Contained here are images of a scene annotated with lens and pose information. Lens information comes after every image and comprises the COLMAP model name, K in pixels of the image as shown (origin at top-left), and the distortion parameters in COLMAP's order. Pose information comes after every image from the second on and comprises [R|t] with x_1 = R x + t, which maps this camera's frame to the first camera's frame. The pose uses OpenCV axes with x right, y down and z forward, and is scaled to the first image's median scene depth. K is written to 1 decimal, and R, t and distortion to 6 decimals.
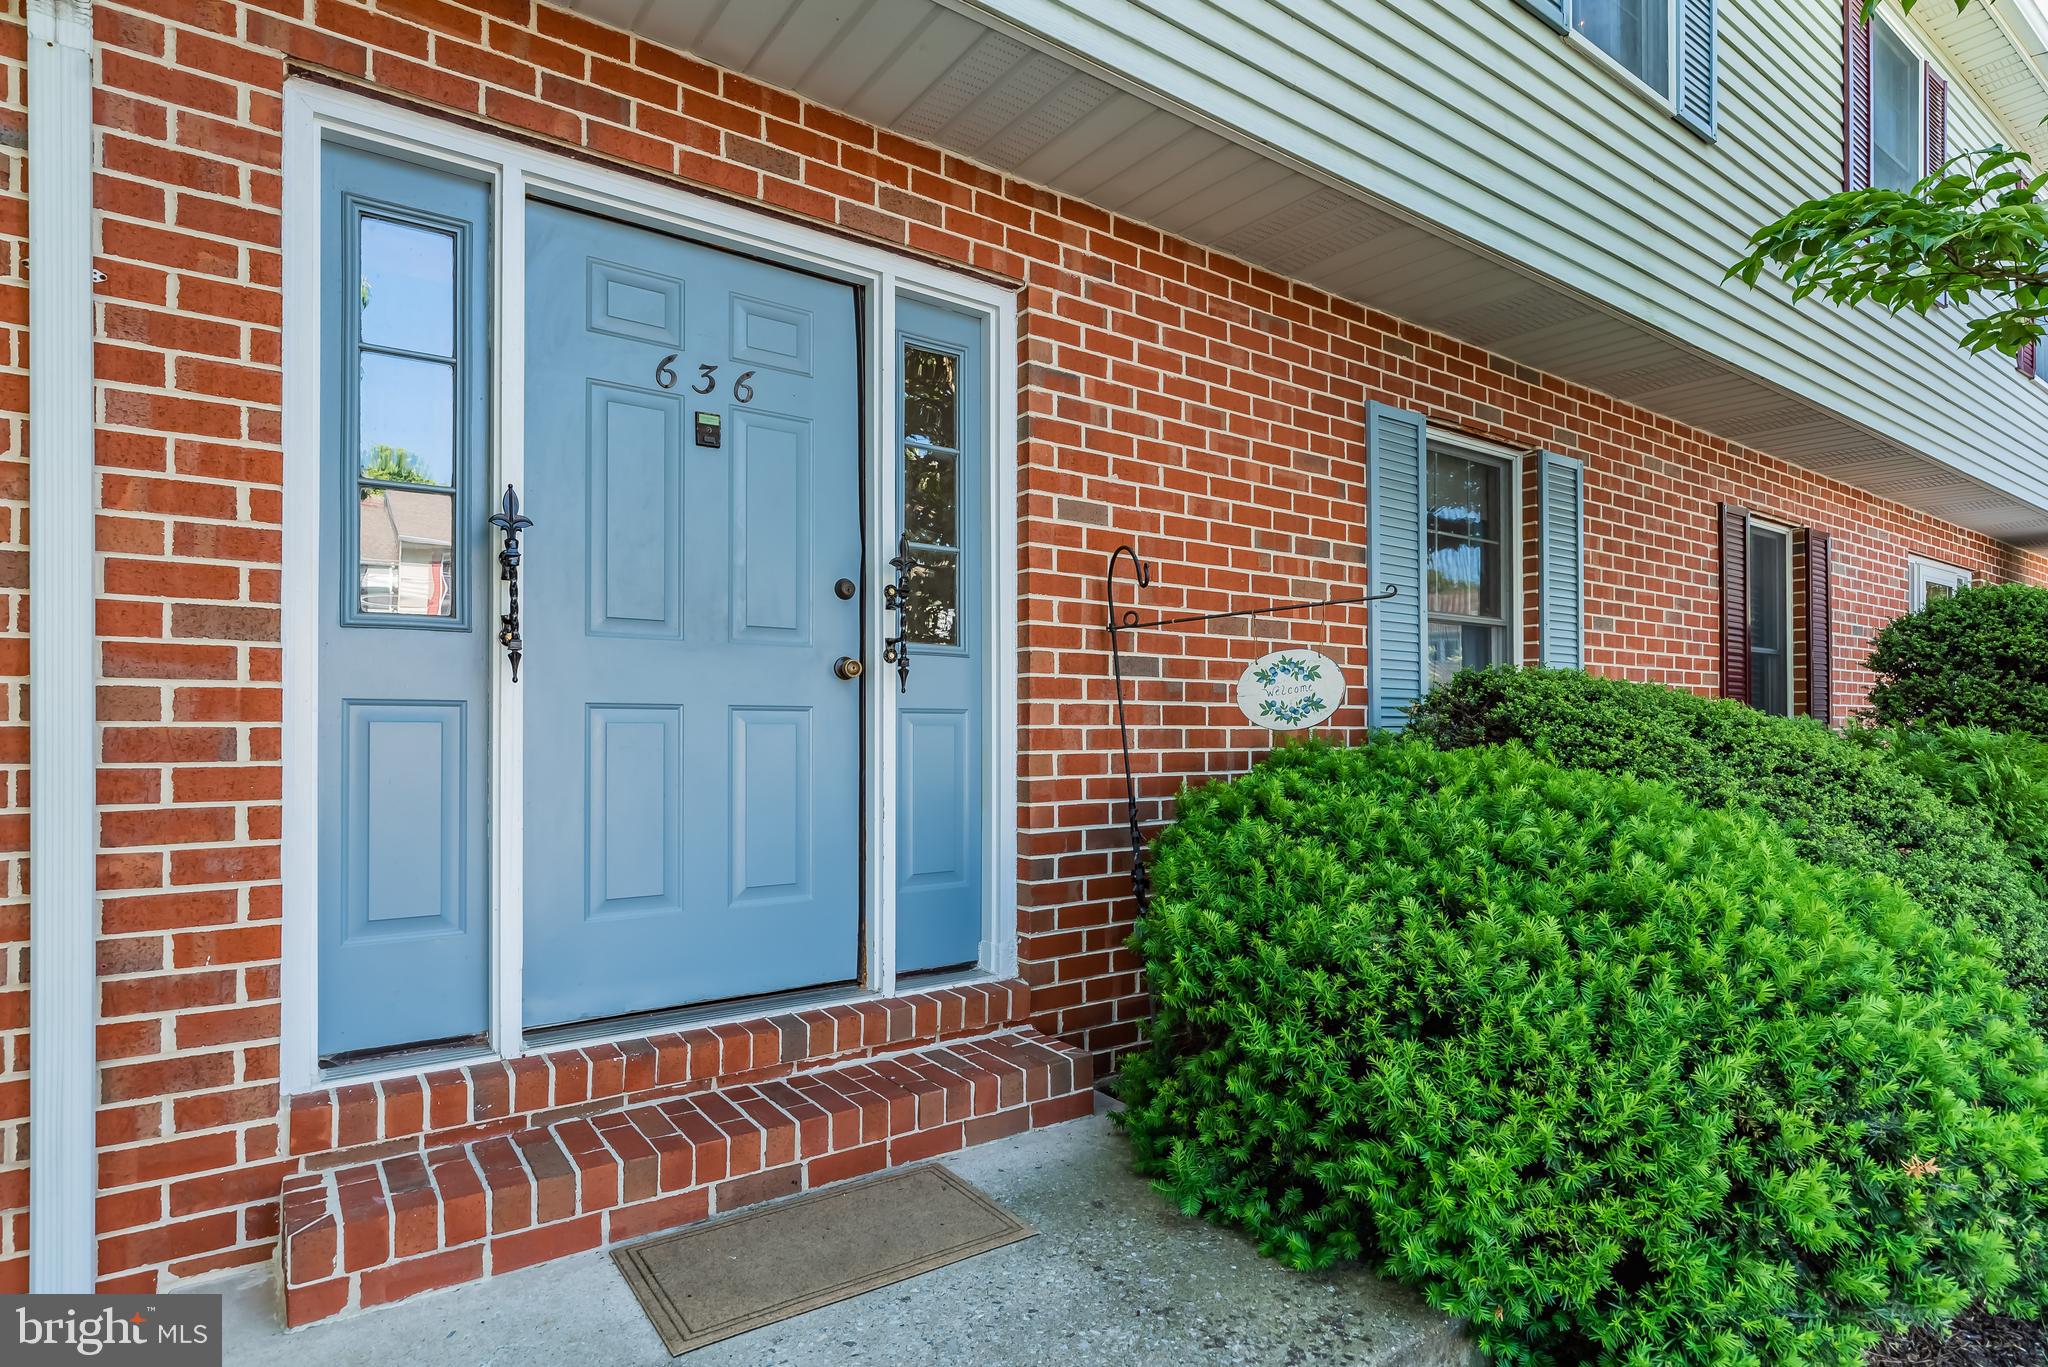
lens RADIAL K [[961.8, 0, 1031.6], [0, 961.8, 715.6], [0, 0, 1]] dist [-0.009752, -0.000573]
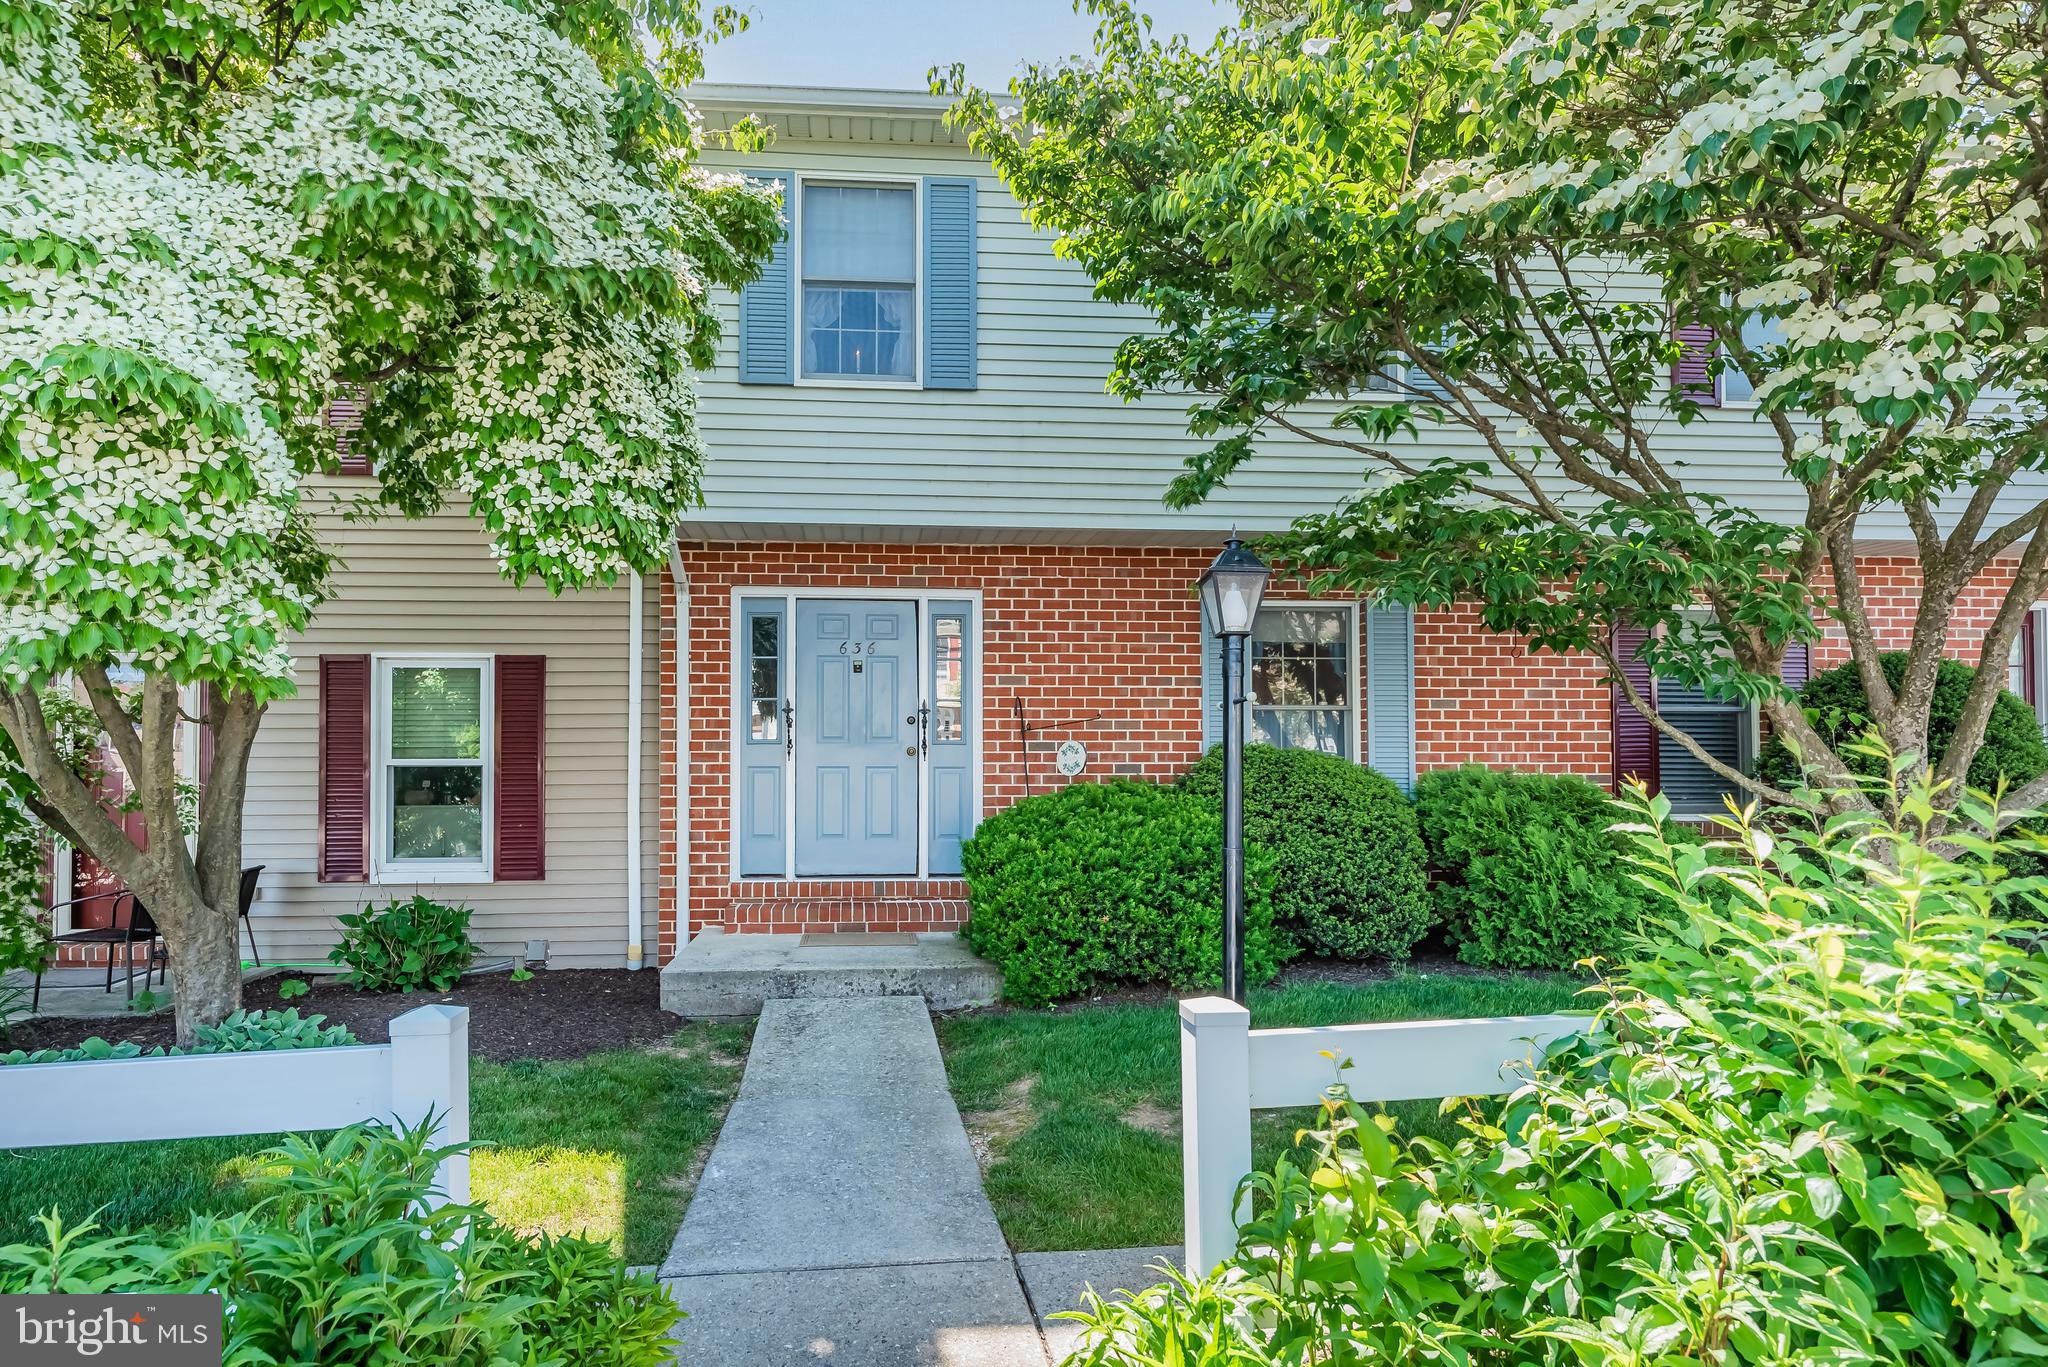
lens RADIAL K [[1014.6, 0, 1021.0], [0, 1014.6, 700.9], [0, 0, 1]] dist [-0.003788, -0.000121]
pose [[0.873003, -0.020363, -0.487289, 1.987184], [0.006302, 0.999516, -0.030479, -0.140877], [0.487674, 0.023537, 0.872709, -1.752639]]
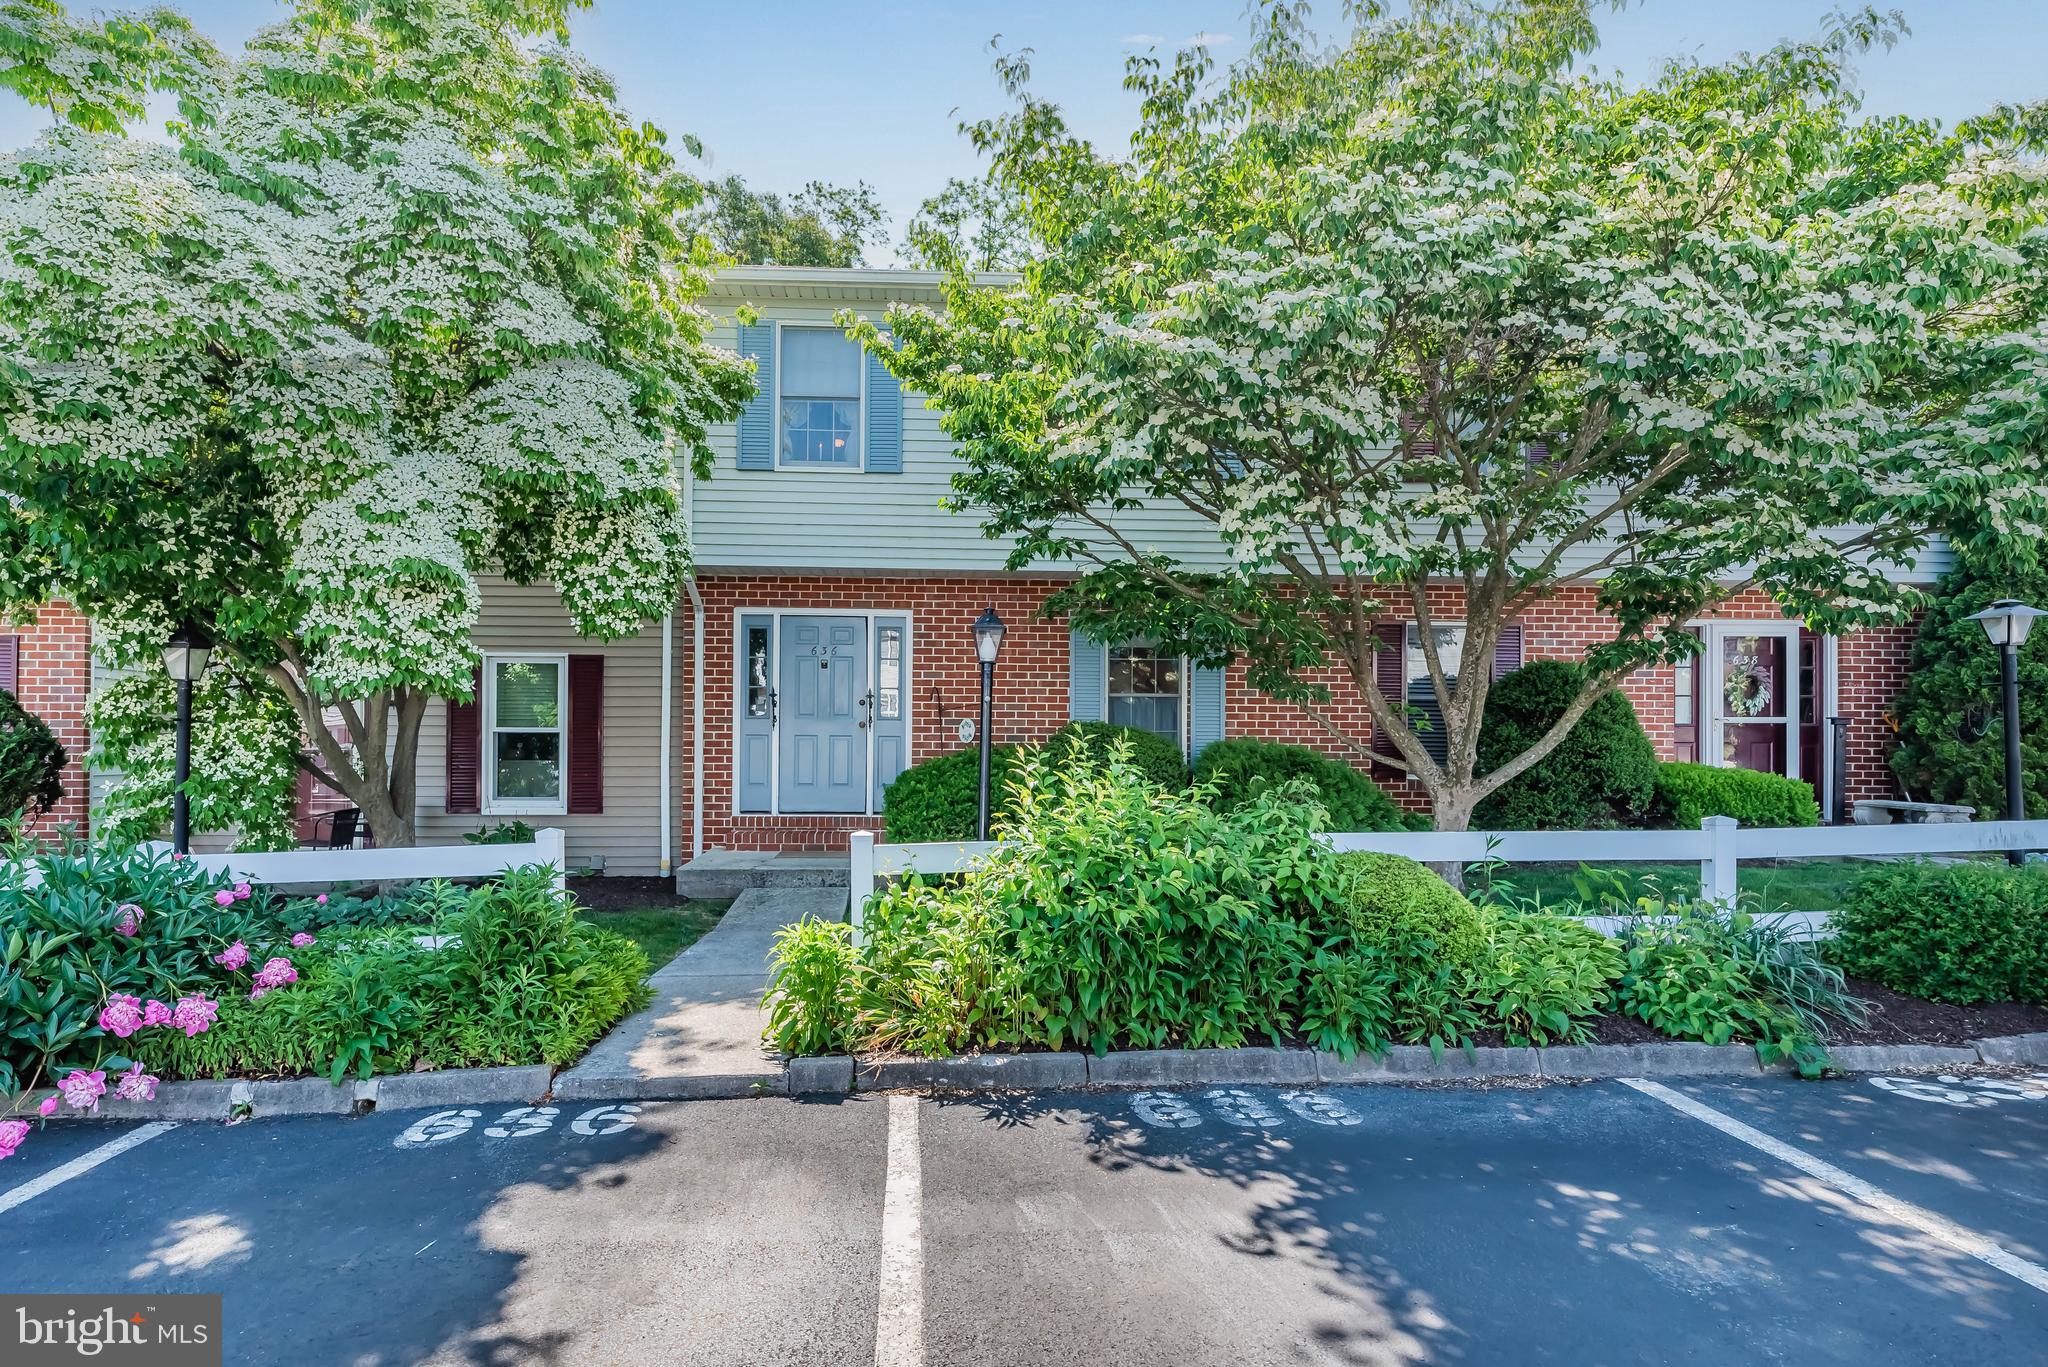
lens RADIAL K [[999.5, 0, 1049.2], [0, 999.5, 681.3], [0, 0, 1]] dist [-0.000807, 0.000894]
pose [[0.861242, -0.009400, -0.508108, 3.314393], [-0.000483, 0.999813, -0.019315, -0.198648], [0.508195, 0.016880, 0.861077, -2.672551]]
